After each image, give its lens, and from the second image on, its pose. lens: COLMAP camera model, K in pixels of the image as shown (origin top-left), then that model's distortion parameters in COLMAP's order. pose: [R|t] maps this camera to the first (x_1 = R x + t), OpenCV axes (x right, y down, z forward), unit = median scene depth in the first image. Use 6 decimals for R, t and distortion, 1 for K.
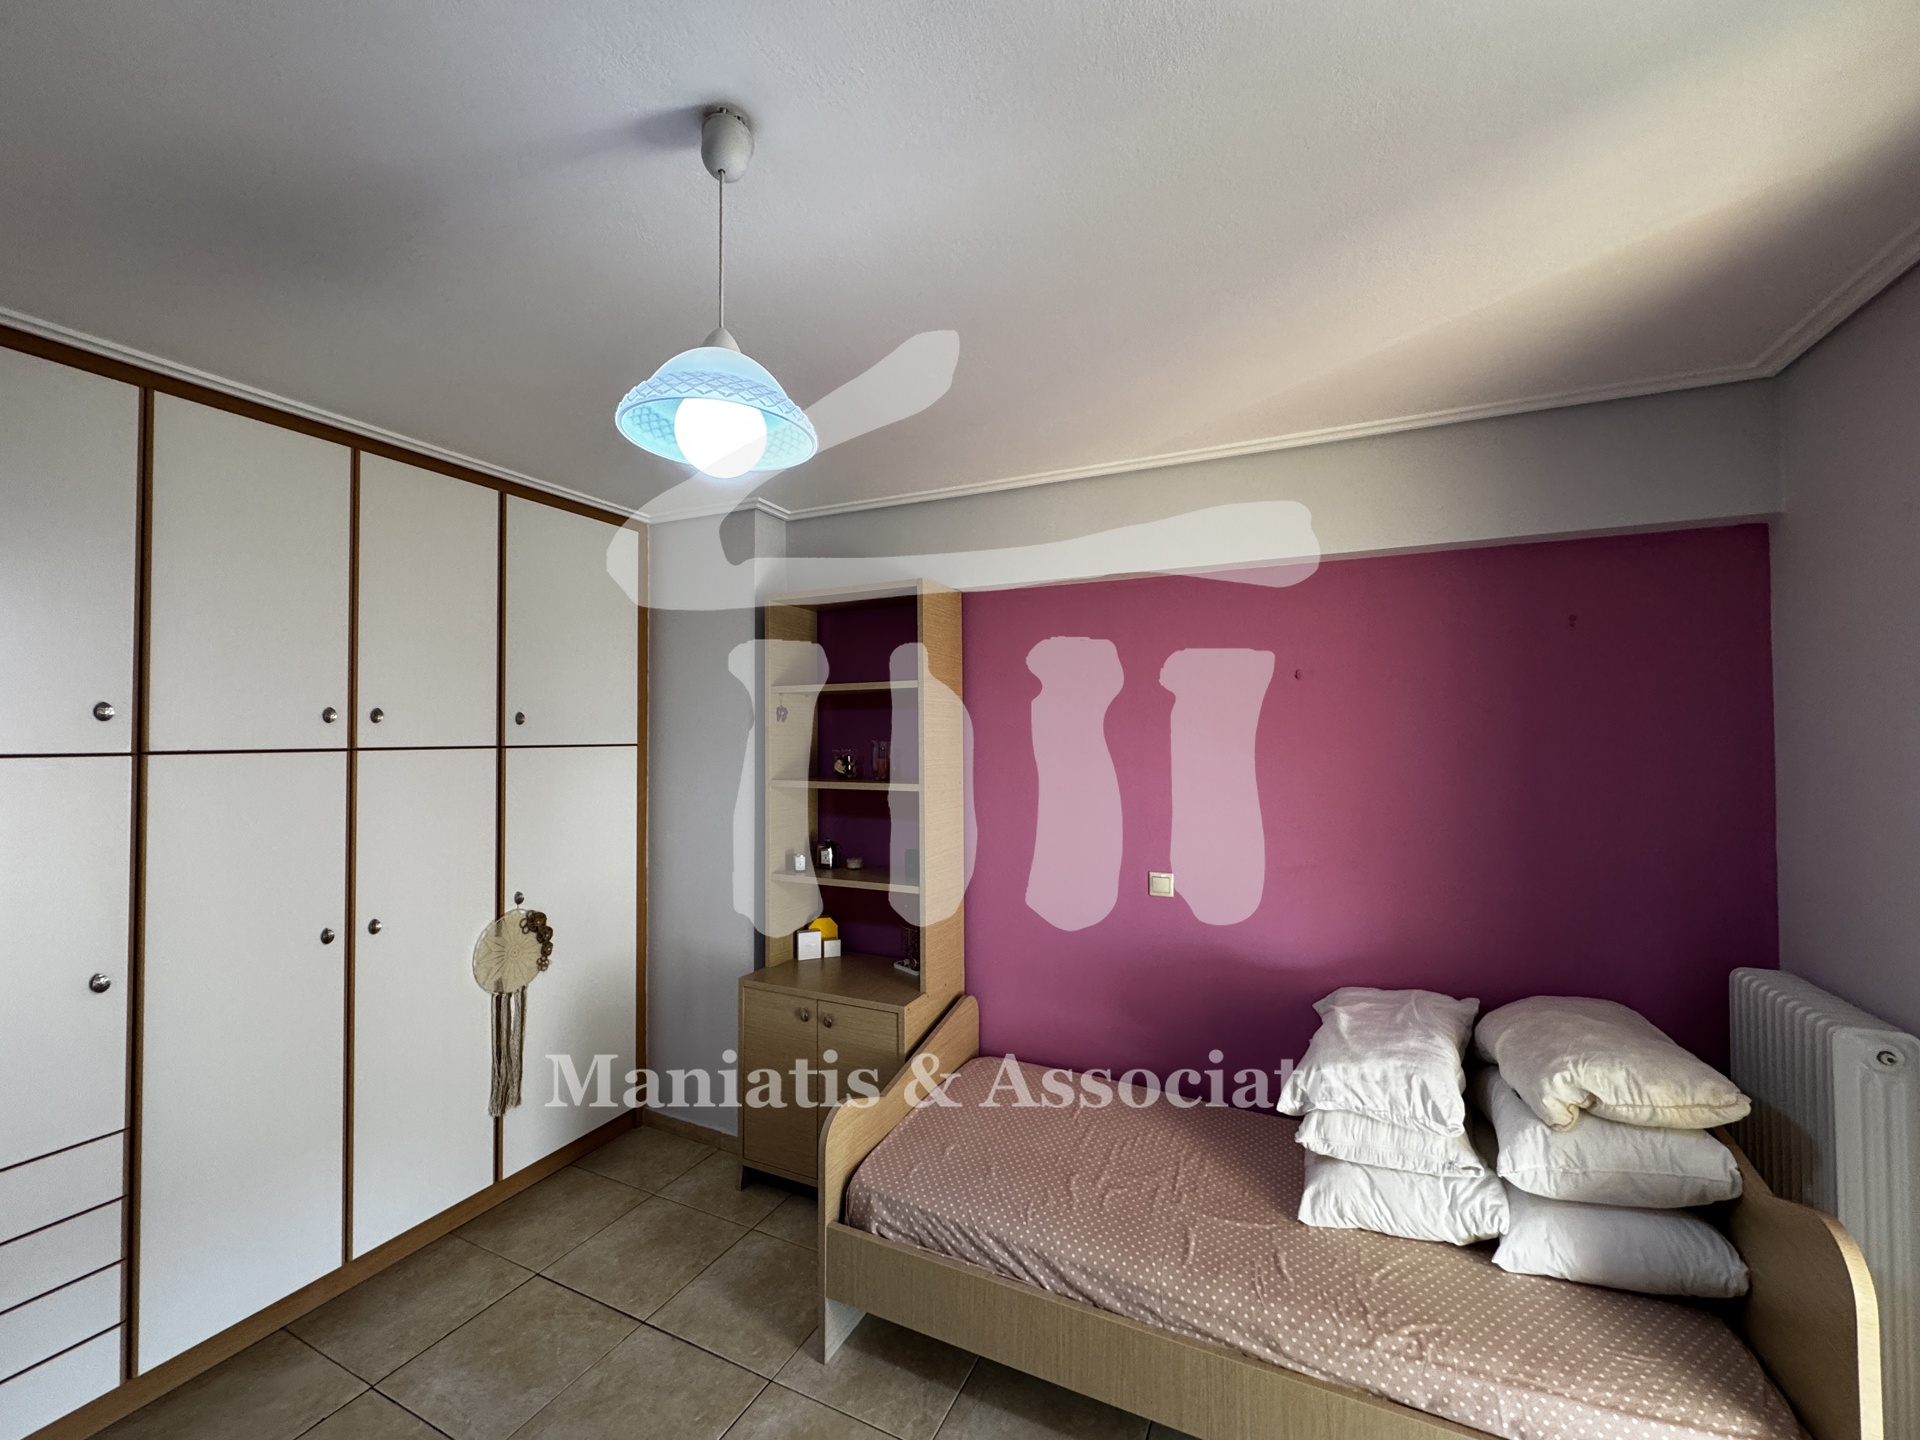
lens RADIAL K [[760.8, 0, 956.4], [0, 760.8, 726.6], [0, 0, 1]] dist [-0.002228, 0.000783]
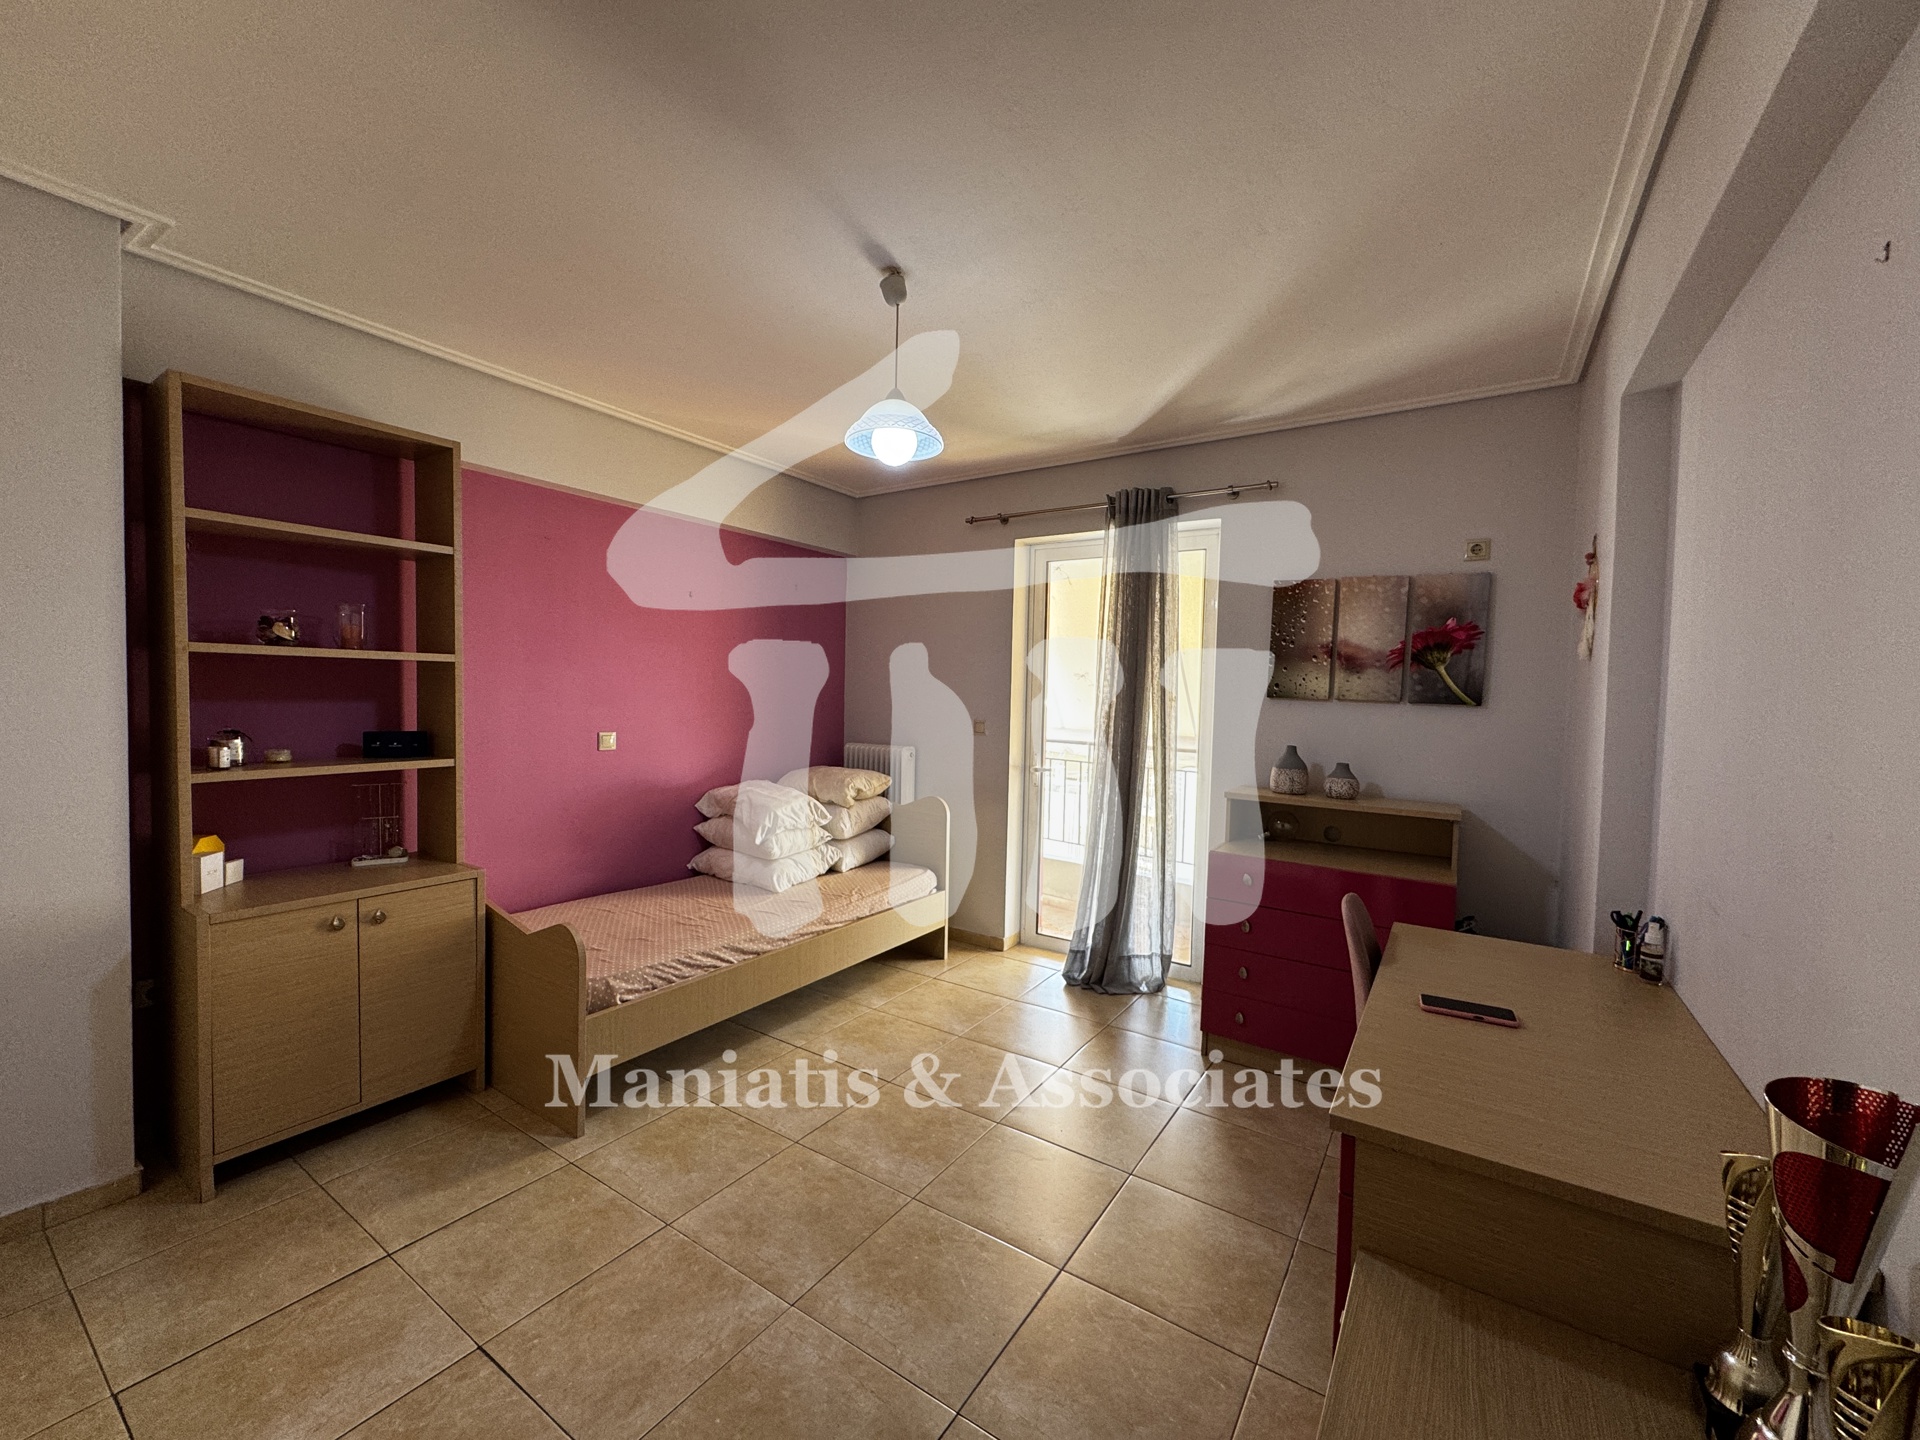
lens RADIAL K [[760.8, 0, 962.2], [0, 760.8, 712.2], [0, 0, 1]] dist [-0.002228, 0.000783]
pose [[0.149032, -0.023067, 0.988563, -1.794810], [-0.034839, 0.998985, 0.028562, 0.192915], [-0.988218, -0.038697, 0.148077, 0.400566]]
